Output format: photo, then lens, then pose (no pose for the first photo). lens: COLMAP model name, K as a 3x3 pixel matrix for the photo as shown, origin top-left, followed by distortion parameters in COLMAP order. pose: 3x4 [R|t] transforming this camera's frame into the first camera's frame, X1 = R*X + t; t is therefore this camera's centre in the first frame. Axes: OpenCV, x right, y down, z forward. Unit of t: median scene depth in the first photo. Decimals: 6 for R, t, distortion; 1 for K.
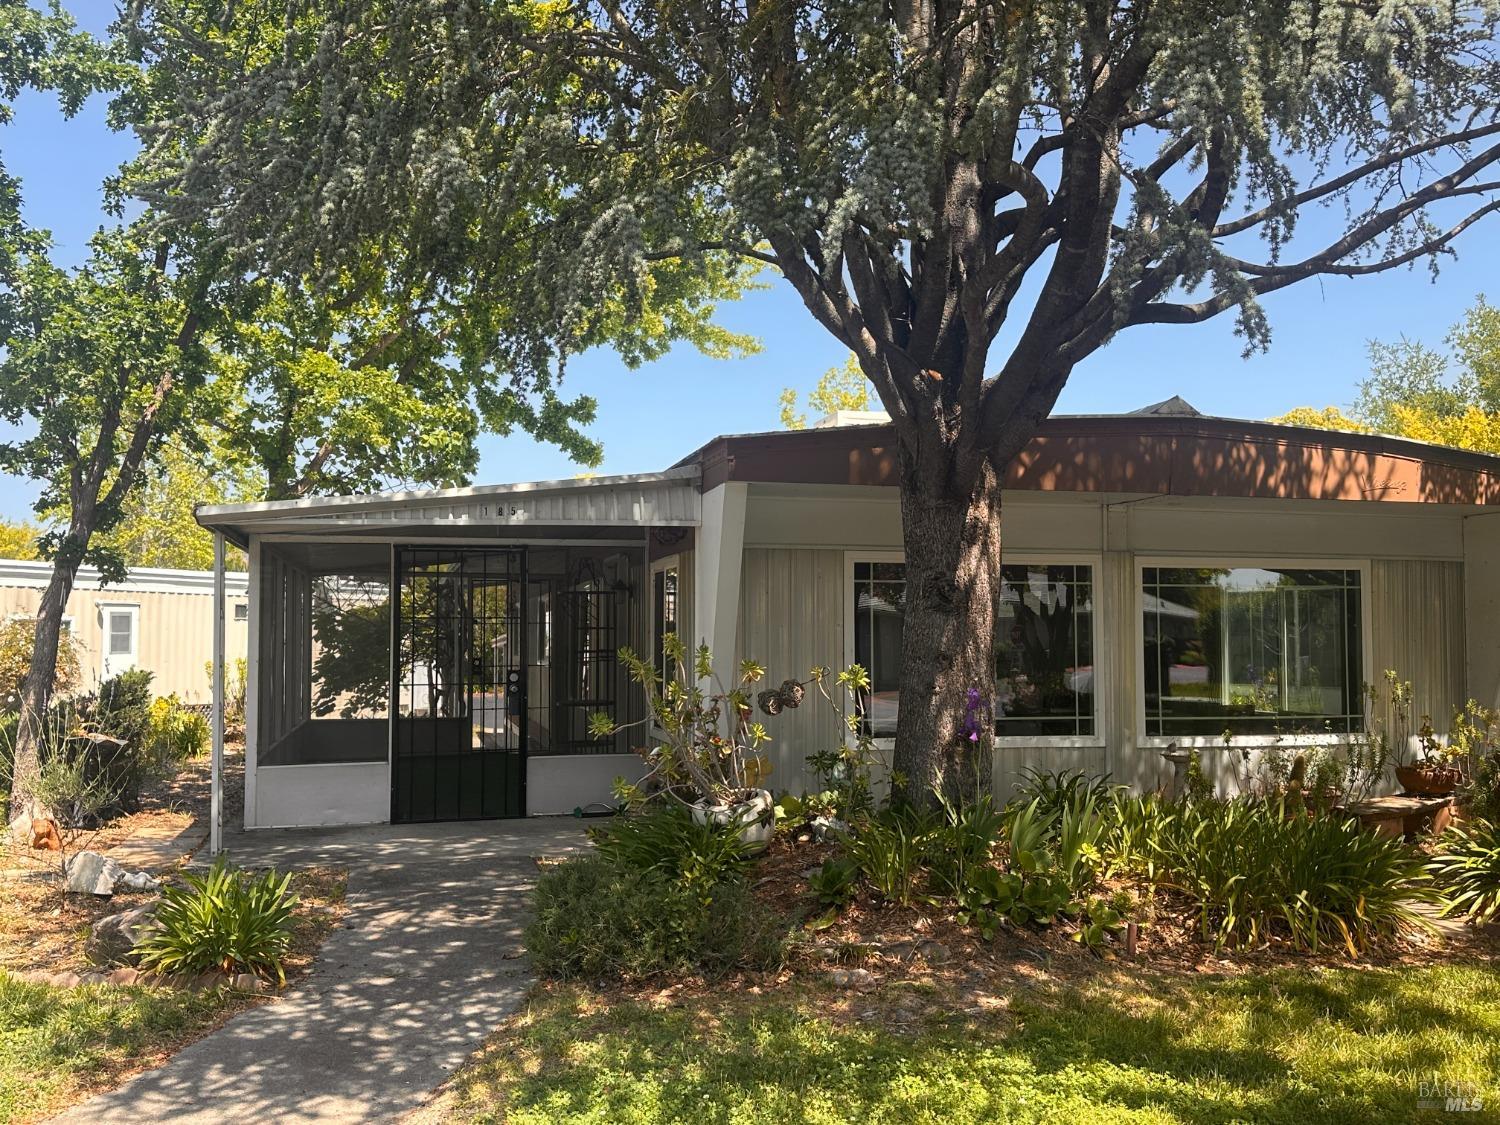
lens RADIAL K [[1391.3, 0, 743.5], [0, 1391.3, 562.3], [0, 0, 1]] dist [0.005964, 0.000000]
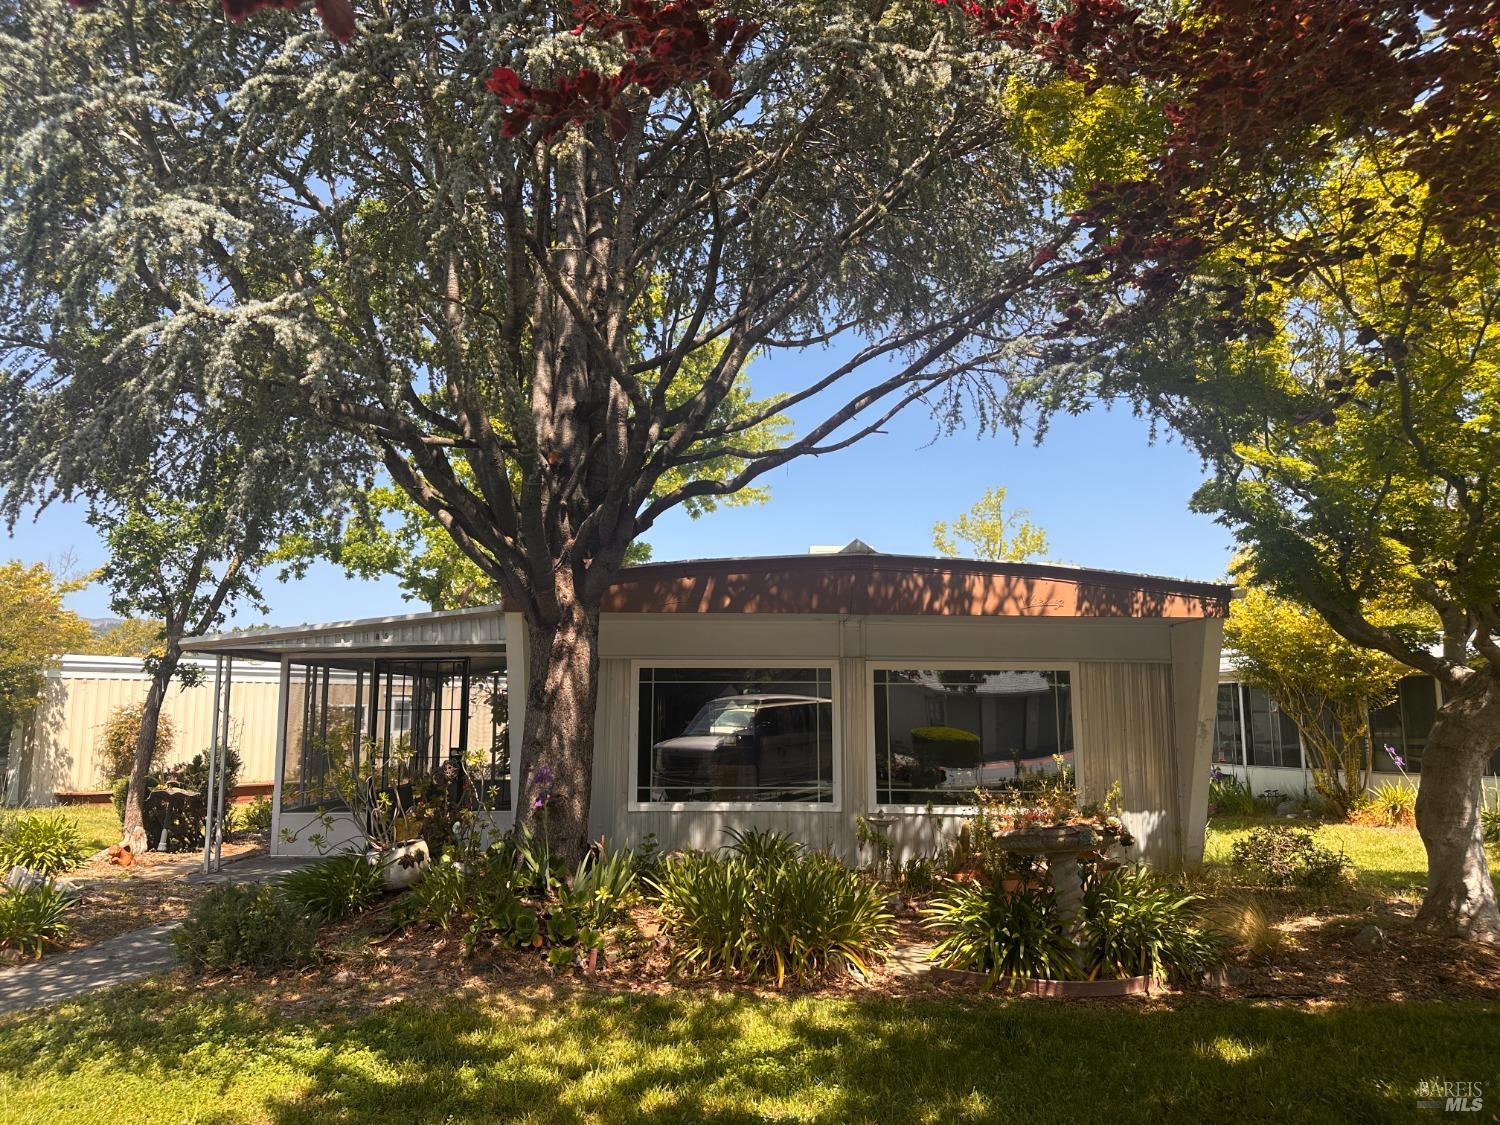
lens RADIAL K [[1069.9, 0, 750.0], [0, 1069.9, 564.0], [0, 0, 1]] dist [0.012346, -0.001308]
pose [[0.973611, -0.030086, -0.226222, 0.433718], [0.009918, 0.995914, -0.089765, -0.007886], [0.227998, 0.085153, 0.969931, 0.002752]]
